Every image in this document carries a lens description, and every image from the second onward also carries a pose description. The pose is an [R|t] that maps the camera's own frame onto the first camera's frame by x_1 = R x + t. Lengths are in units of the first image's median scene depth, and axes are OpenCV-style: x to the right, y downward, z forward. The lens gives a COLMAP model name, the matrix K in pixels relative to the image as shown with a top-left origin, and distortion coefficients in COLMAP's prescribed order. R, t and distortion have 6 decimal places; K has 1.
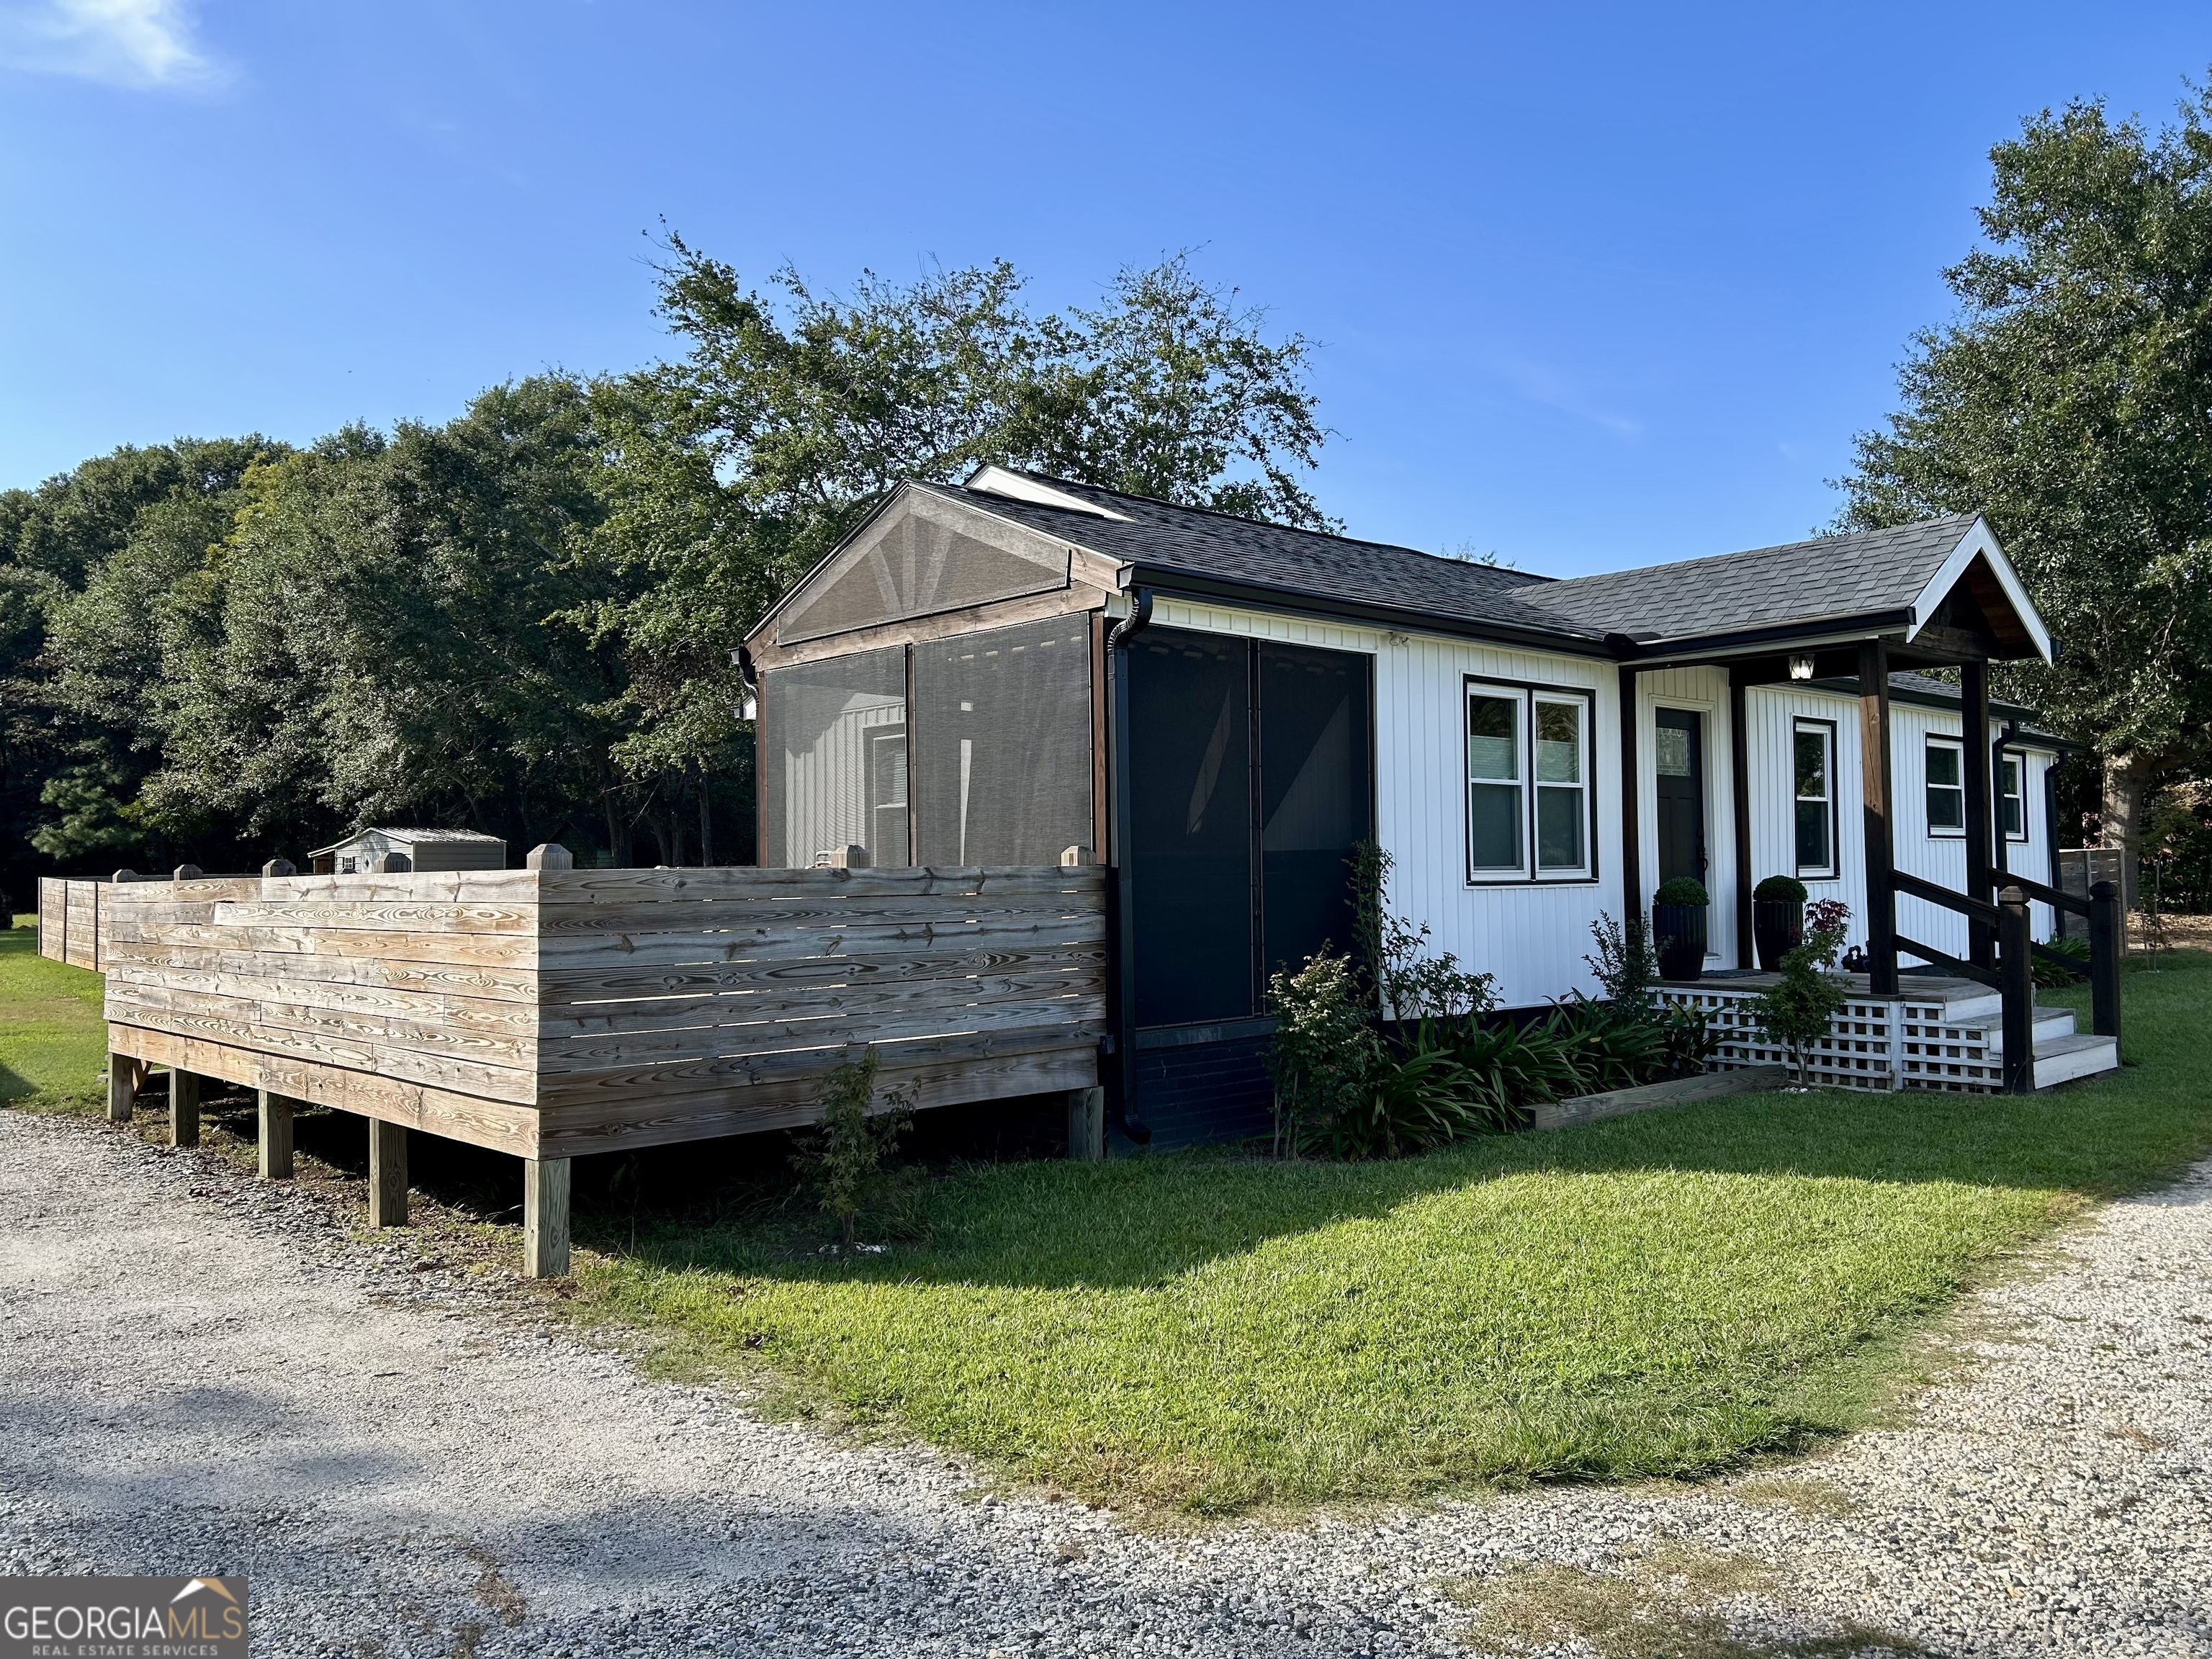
lens RADIAL K [[1661.2, 0, 1091.8], [0, 1661.2, 812.7], [0, 0, 1]] dist [0.065428, -0.069582]
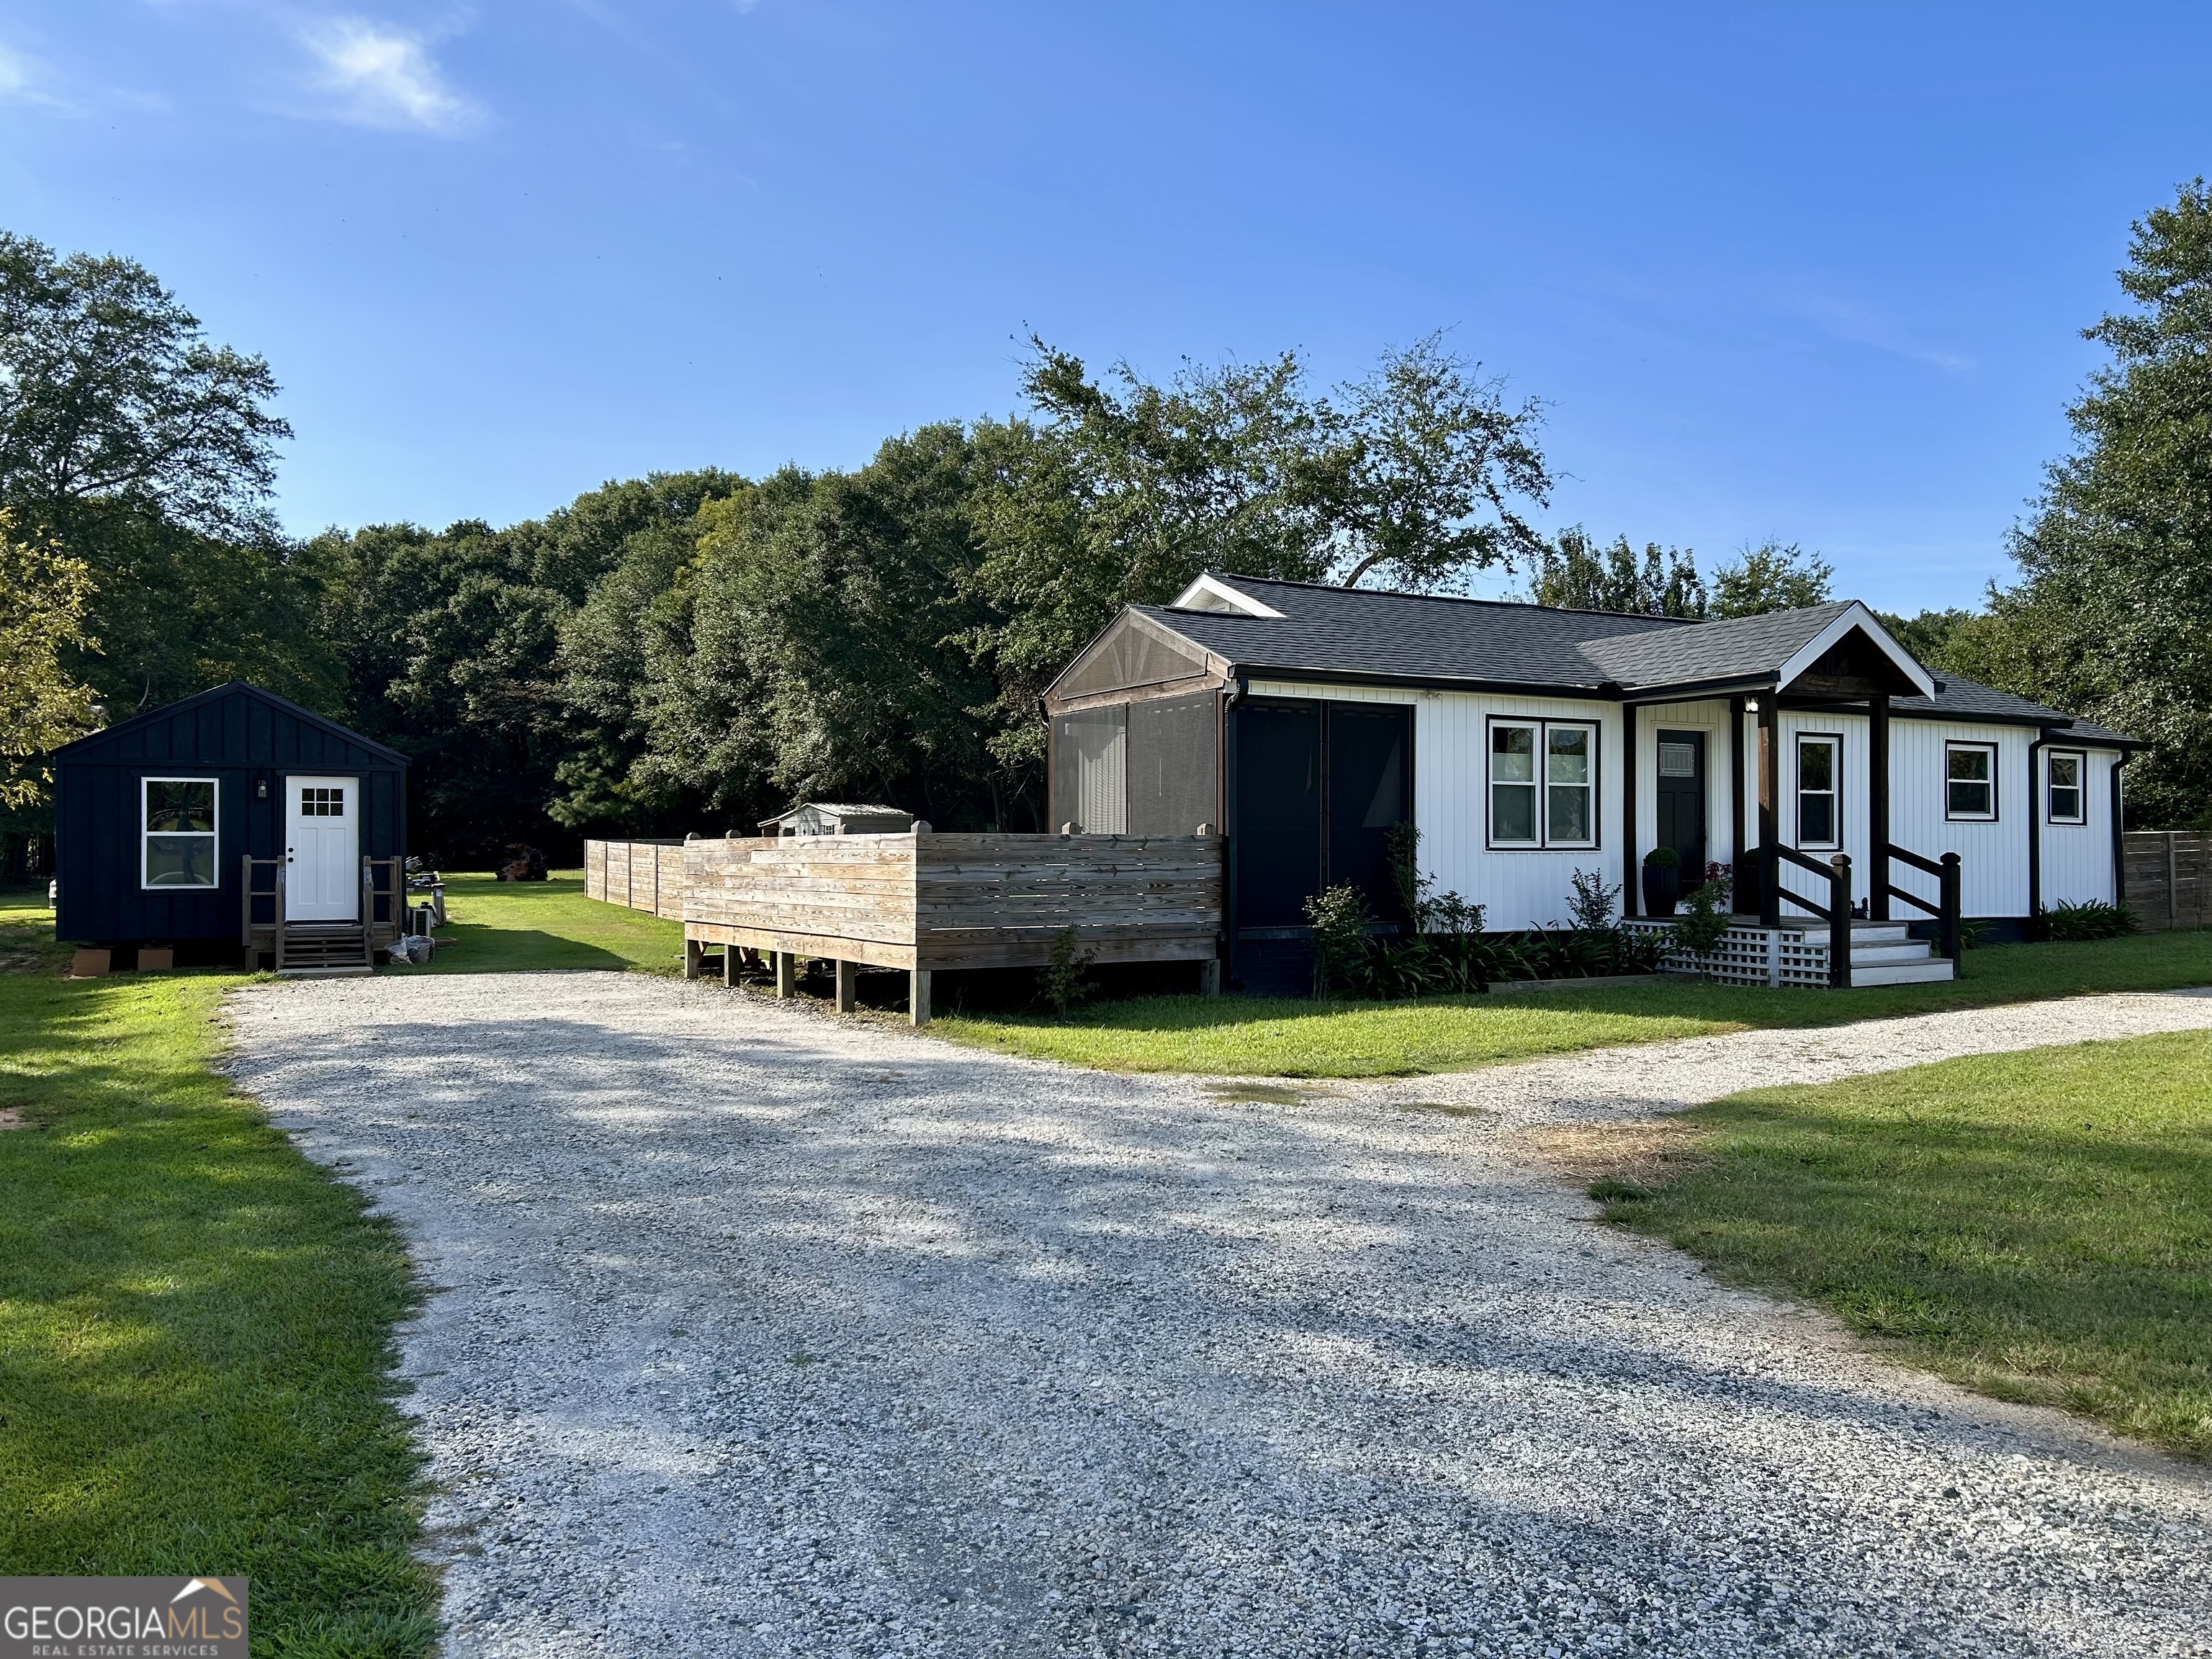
lens RADIAL K [[1661.2, 0, 1107.5], [0, 1661.2, 835.8], [0, 0, 1]] dist [0.065428, -0.069582]
pose [[0.975742, 0.009264, -0.218726, 0.200302], [-0.003007, 0.999577, 0.028920, -0.013012], [0.218901, -0.027561, 0.975358, -0.544891]]
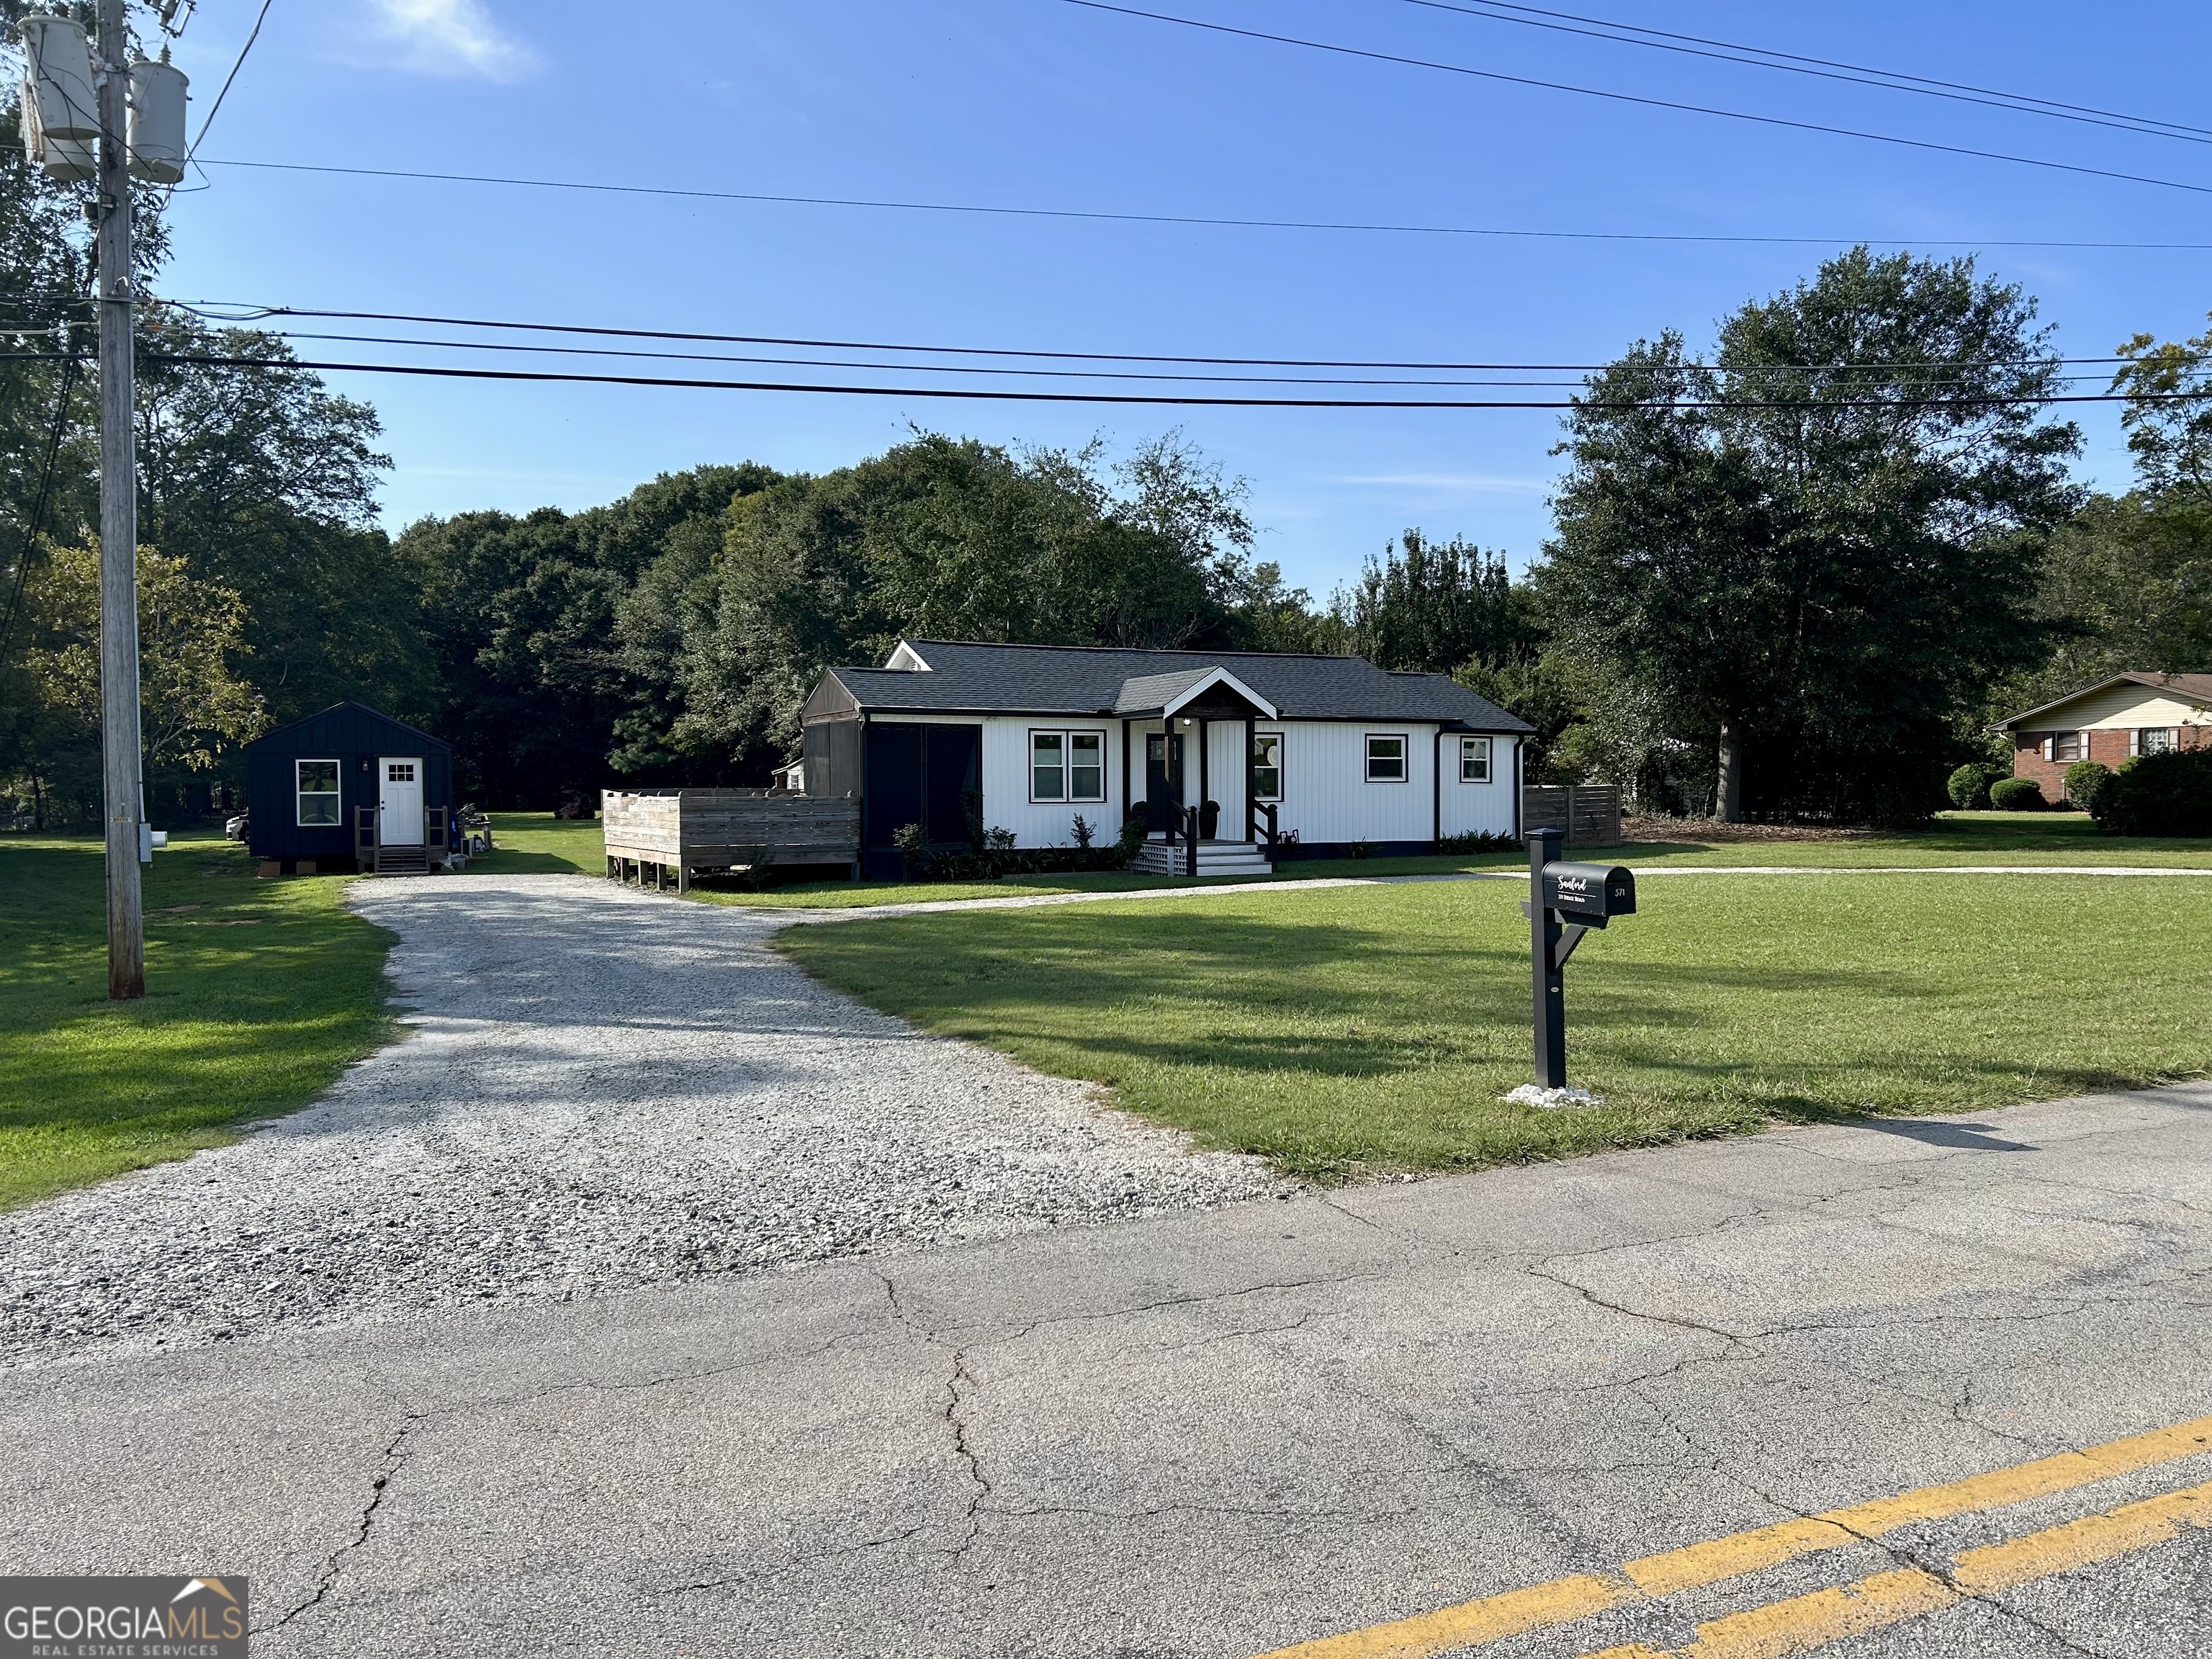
lens RADIAL K [[1661.2, 0, 1111.6], [0, 1661.2, 835.7], [0, 0, 1]] dist [0.065428, -0.069582]
pose [[0.961802, 0.016384, -0.273254, 1.025138], [0.002184, 0.997716, 0.067509, -0.083212], [0.273736, -0.065527, 0.959570, -1.503695]]
